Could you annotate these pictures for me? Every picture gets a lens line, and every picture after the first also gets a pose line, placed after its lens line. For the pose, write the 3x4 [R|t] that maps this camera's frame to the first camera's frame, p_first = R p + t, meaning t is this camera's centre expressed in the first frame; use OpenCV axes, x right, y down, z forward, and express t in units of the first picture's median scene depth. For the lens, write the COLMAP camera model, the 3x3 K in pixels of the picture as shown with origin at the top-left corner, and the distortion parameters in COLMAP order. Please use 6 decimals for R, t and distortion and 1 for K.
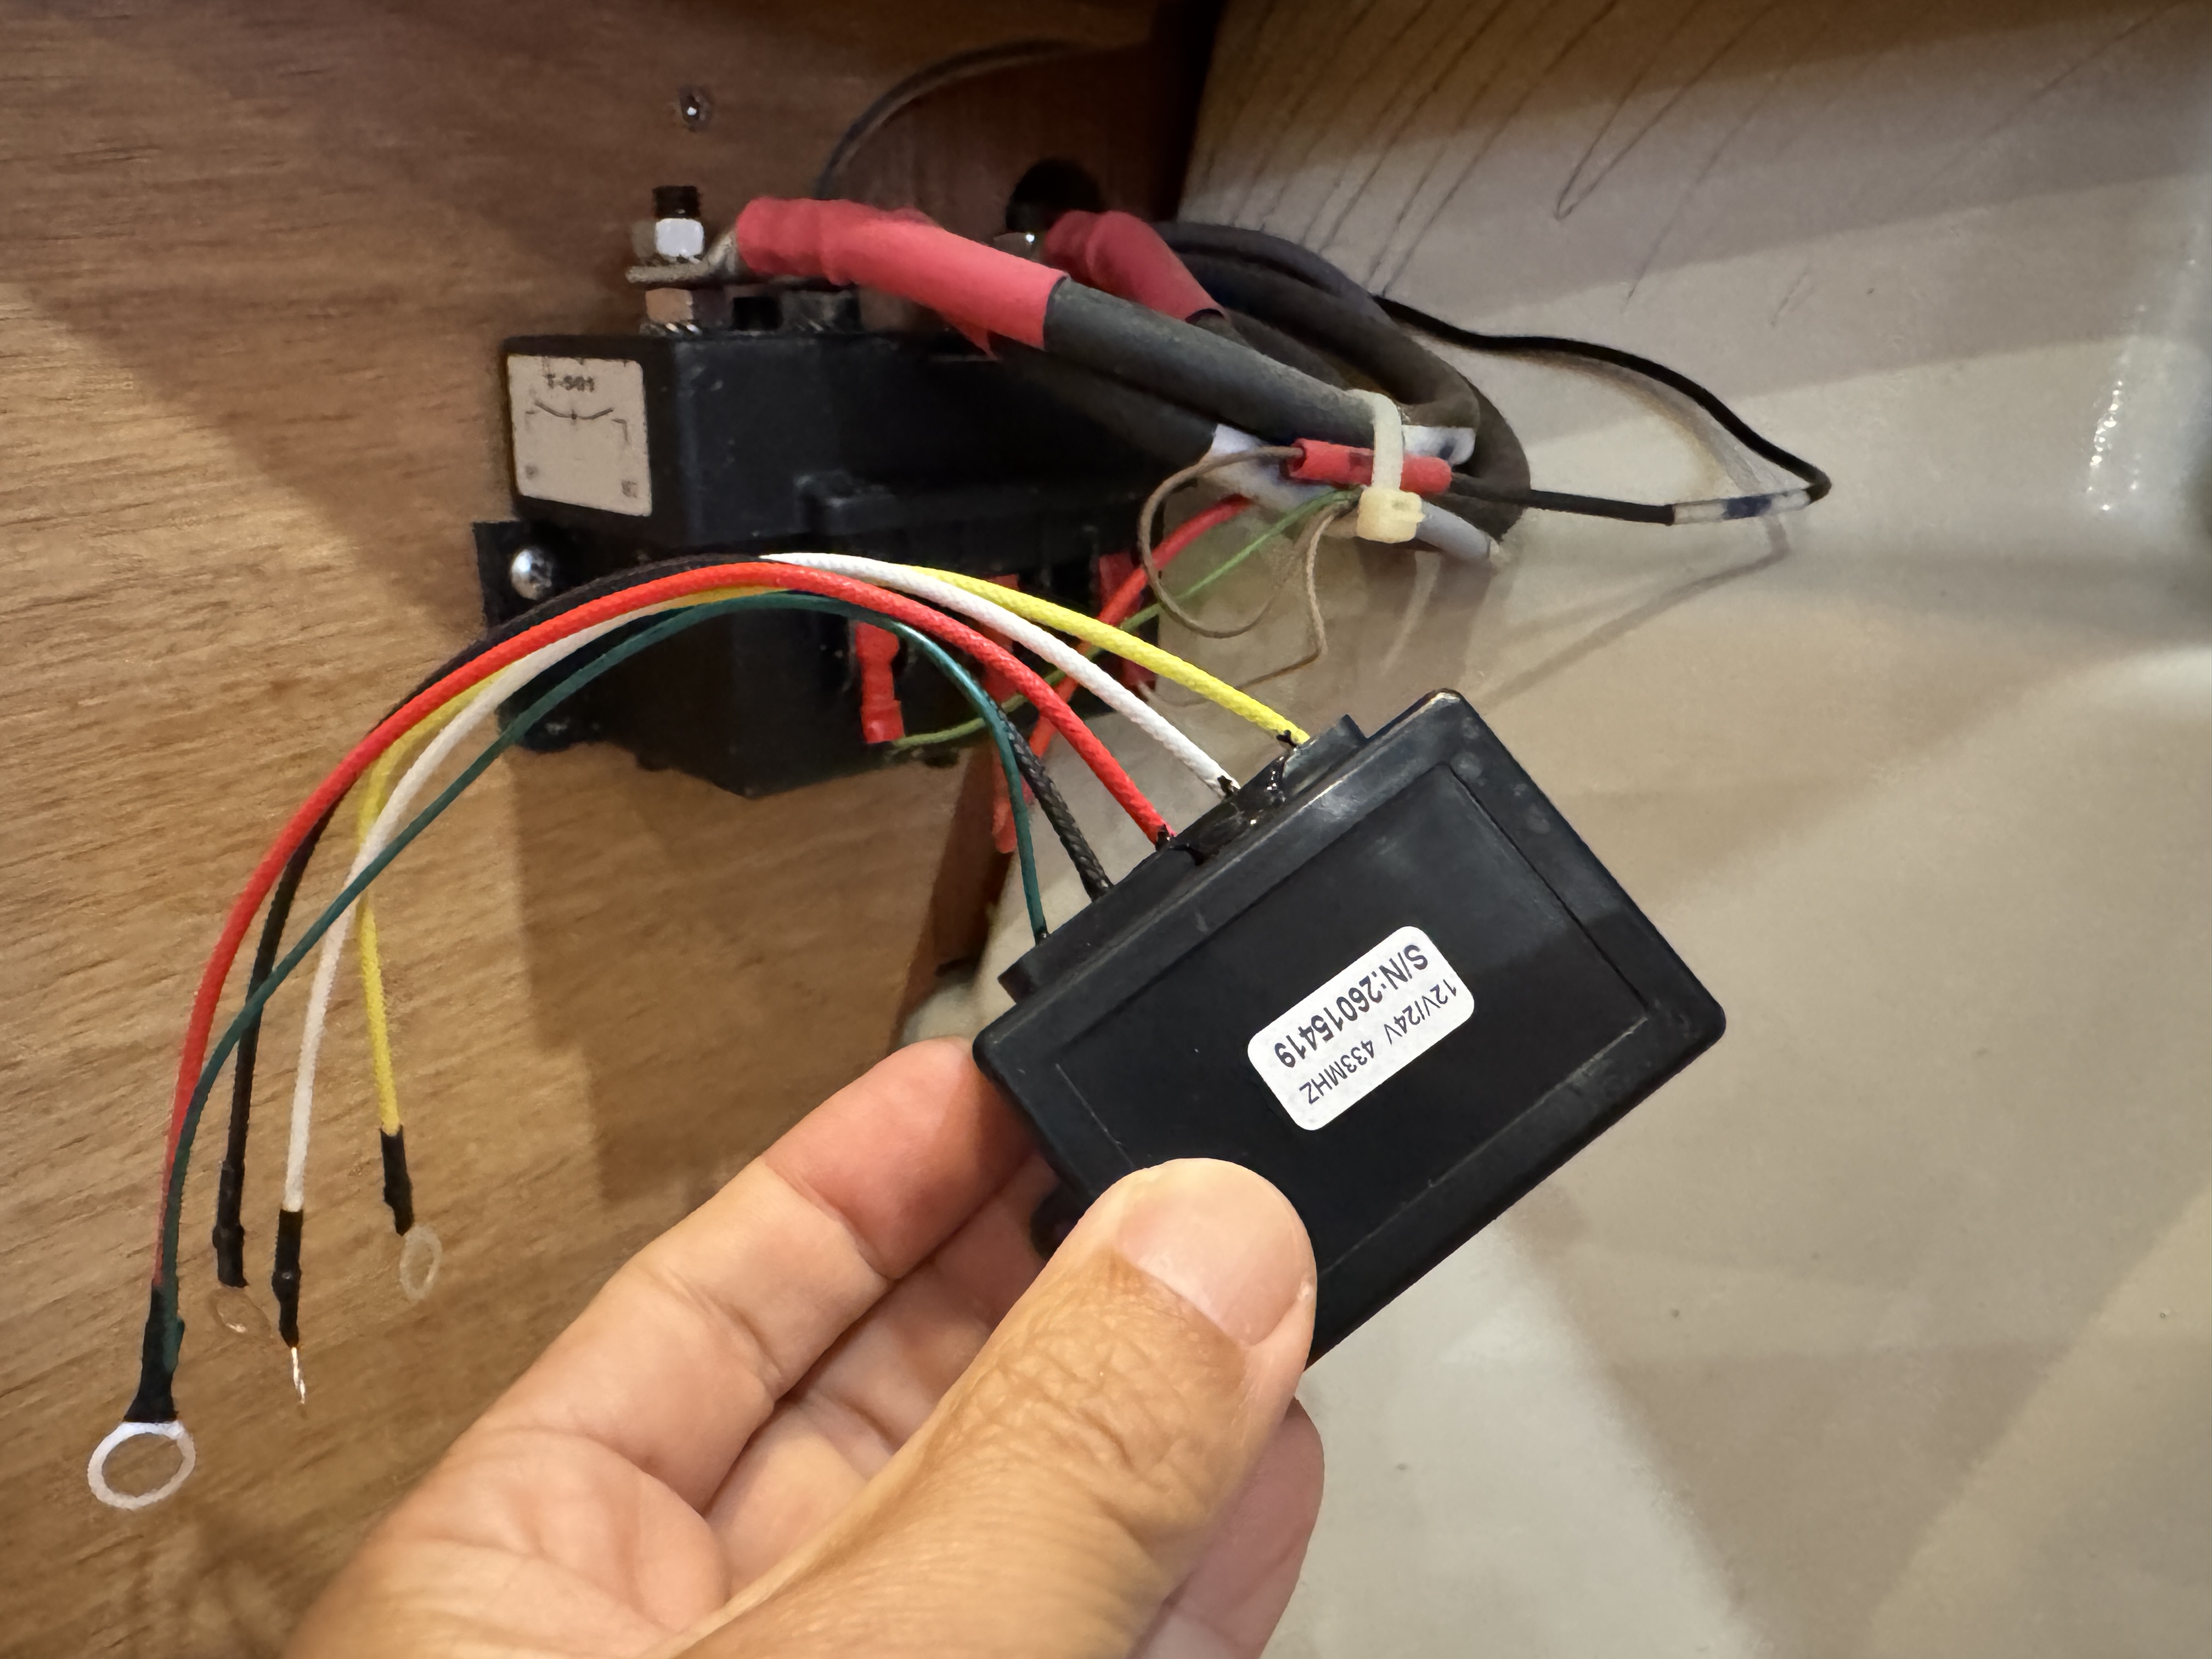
lens RADIAL K [[1558.5, 0, 1090.3], [0, 1558.5, 834.1], [0, 0, 1]] dist [0.004253, -0.010712]
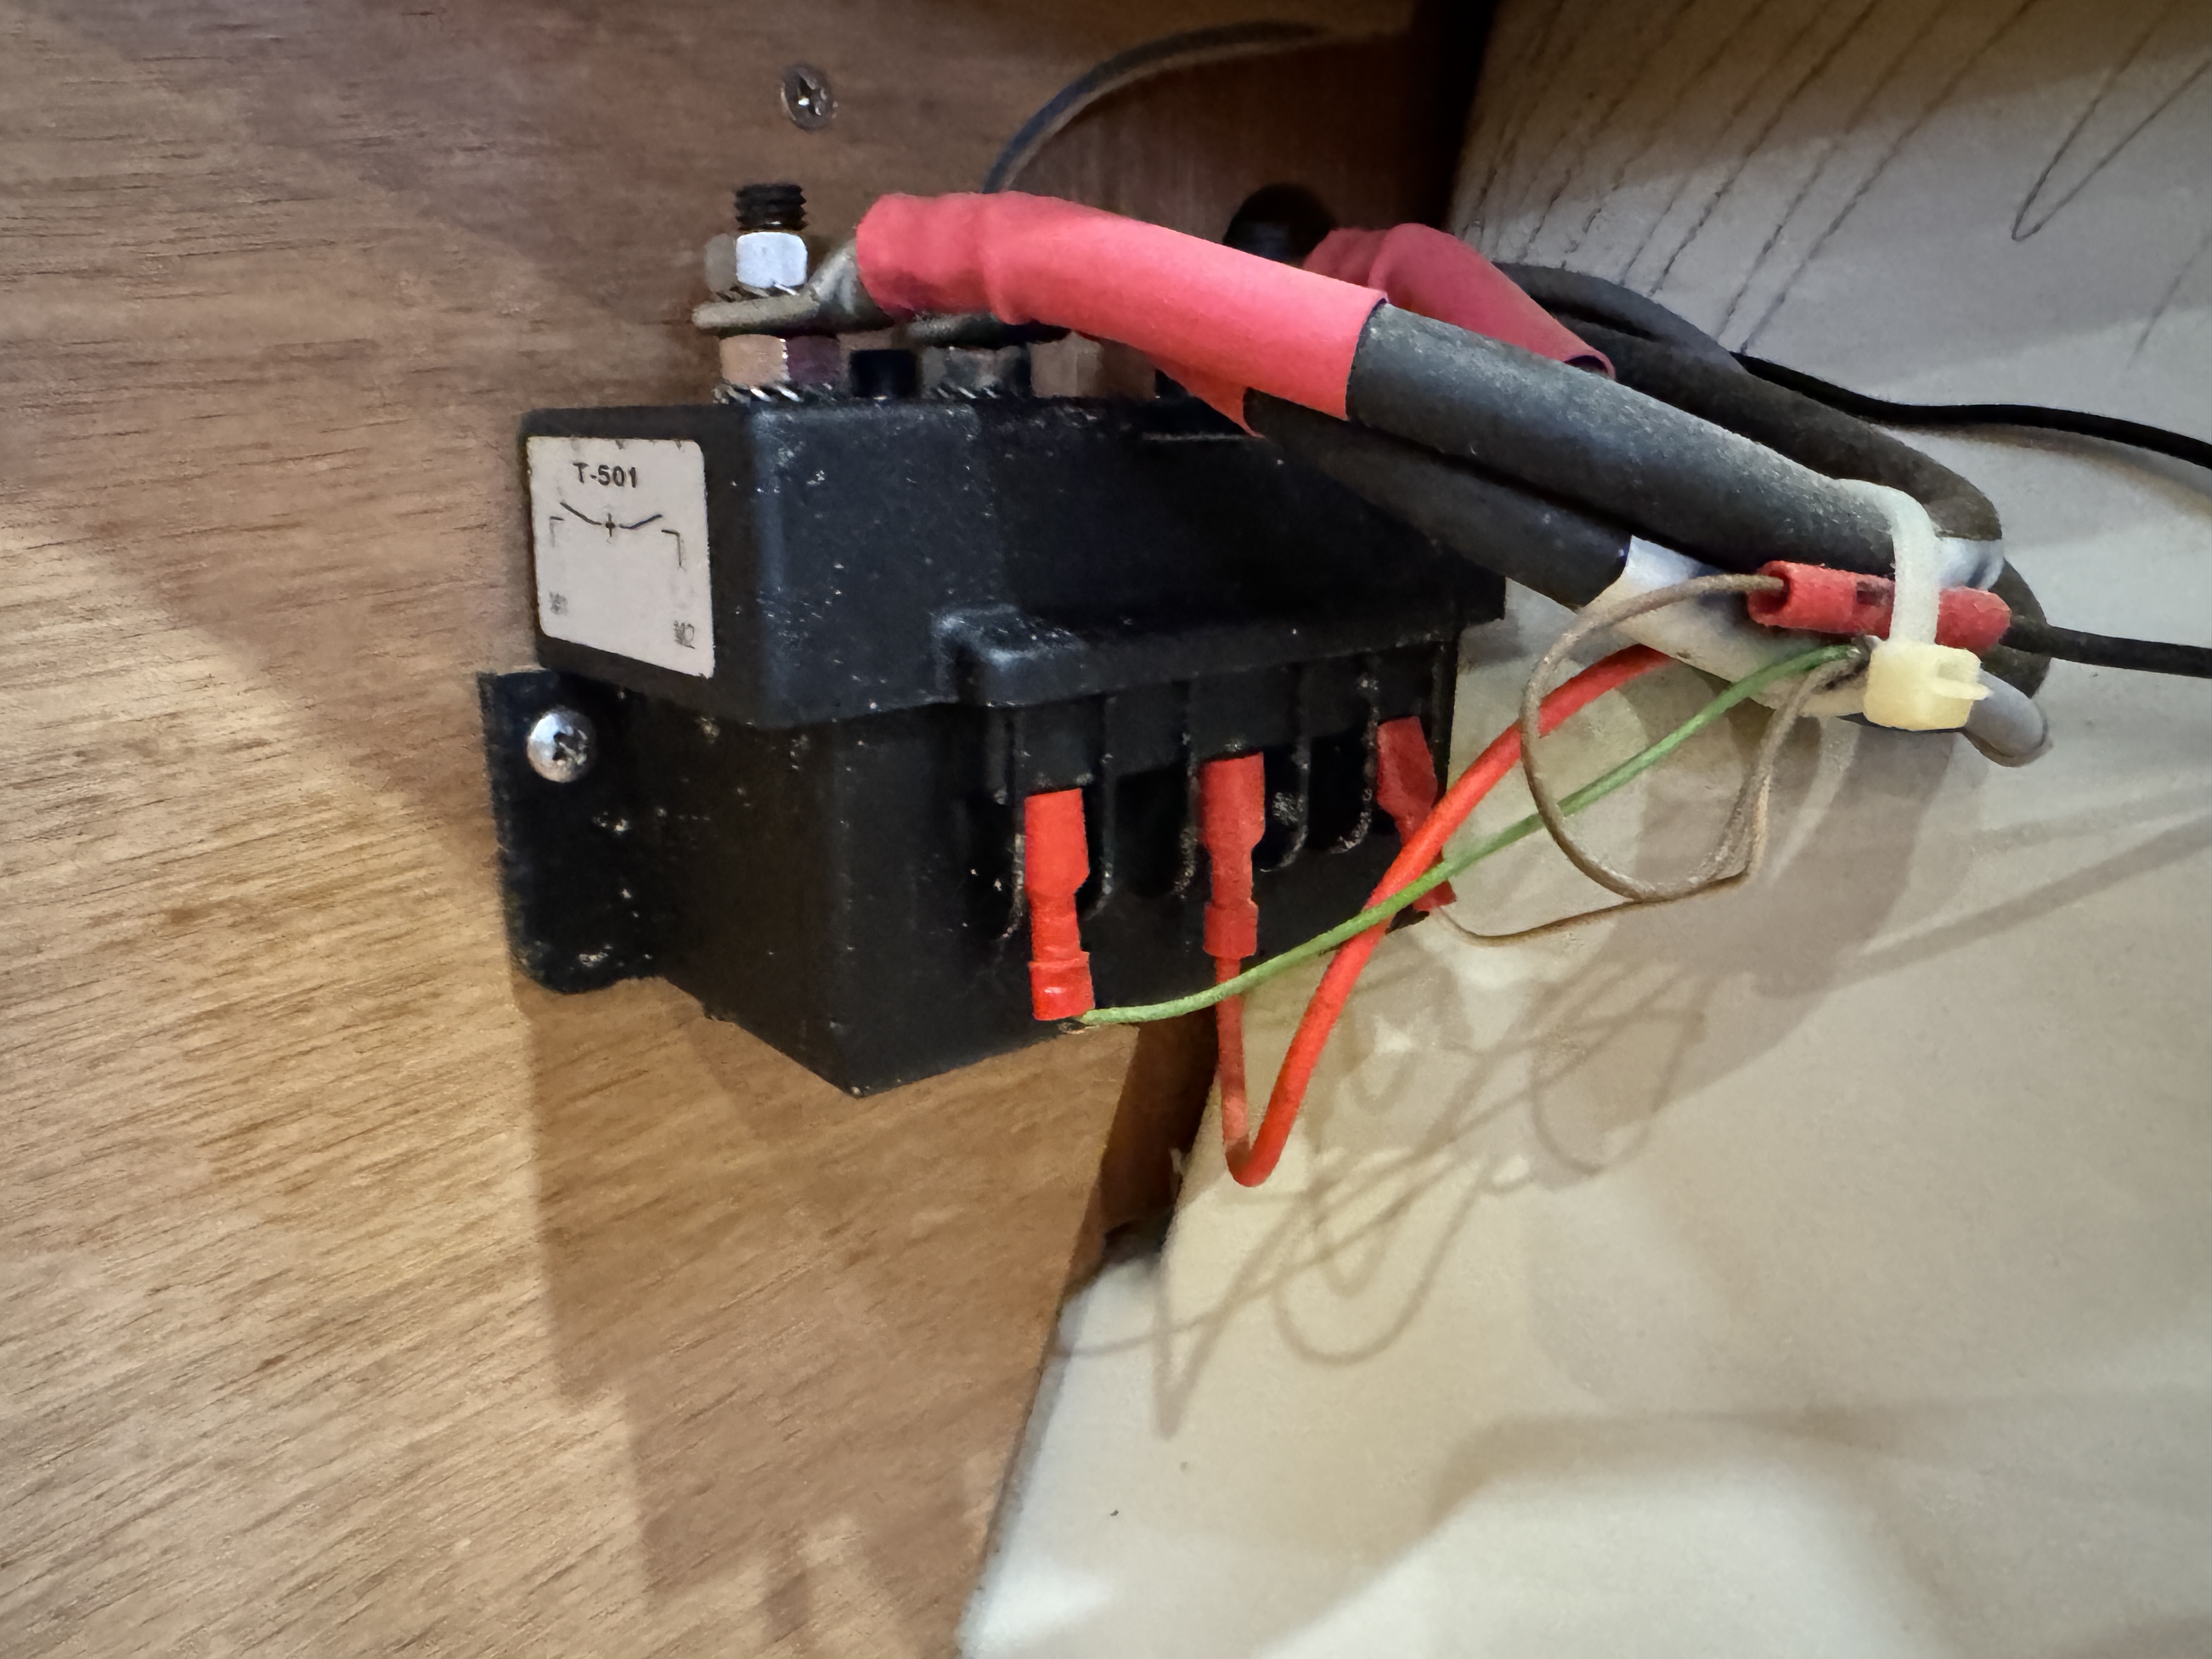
lens RADIAL K [[1558.5, 0, 1118.3], [0, 1558.5, 825.5], [0, 0, 1]] dist [0.004253, -0.010712]
pose [[0.997907, 0.009977, -0.063885, -0.067826], [-0.013930, 0.997995, -0.061744, -0.097616], [0.063141, 0.062505, 0.996045, 0.344035]]
